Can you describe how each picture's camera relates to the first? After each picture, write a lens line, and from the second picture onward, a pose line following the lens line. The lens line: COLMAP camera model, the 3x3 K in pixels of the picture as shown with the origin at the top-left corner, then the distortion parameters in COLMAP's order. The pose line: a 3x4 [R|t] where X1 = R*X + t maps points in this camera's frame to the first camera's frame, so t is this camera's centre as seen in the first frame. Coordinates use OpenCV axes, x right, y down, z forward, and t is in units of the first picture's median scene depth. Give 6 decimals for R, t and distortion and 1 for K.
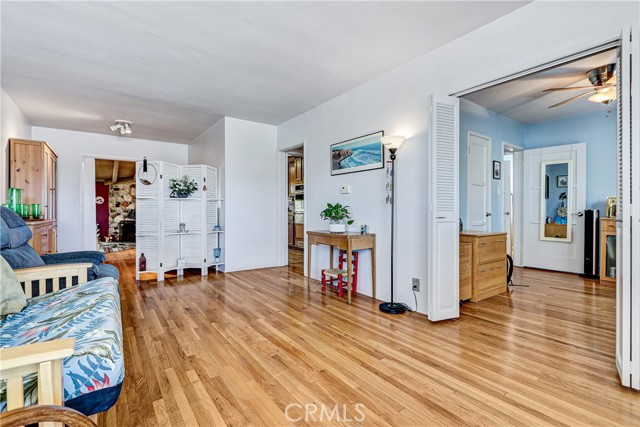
lens RADIAL K [[294.5, 0, 321.6], [0, 294.5, 212.0], [0, 0, 1]] dist [0.001259, -0.001044]
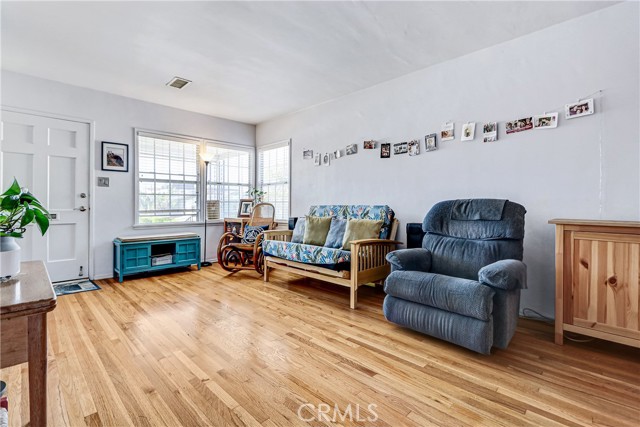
lens RADIAL K [[294.5, 0, 317.6], [0, 294.5, 207.0], [0, 0, 1]] dist [0.001259, -0.001044]
pose [[-0.989504, 0.000086, -0.144503, -0.303535], [-0.001818, 0.999913, 0.013045, -0.008308], [0.144492, 0.013170, -0.989418, 1.761962]]
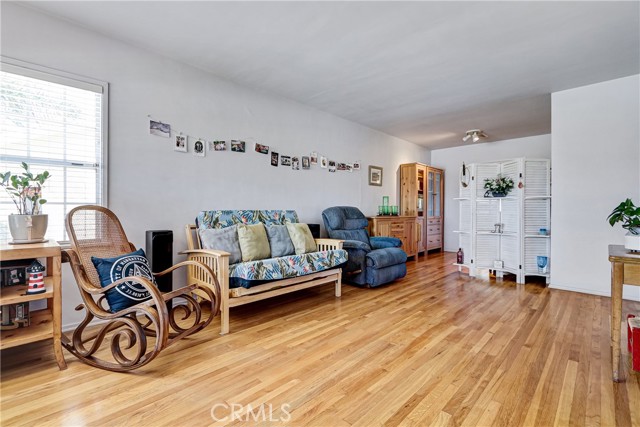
lens RADIAL K [[294.5, 0, 309.4], [0, 294.5, 212.5], [0, 0, 1]] dist [0.001259, -0.001044]
pose [[0.144028, 0.011076, -0.989512, 0.659417], [-0.008821, 0.999912, 0.009908, -0.003466], [0.989534, 0.007302, 0.144113, 0.414205]]
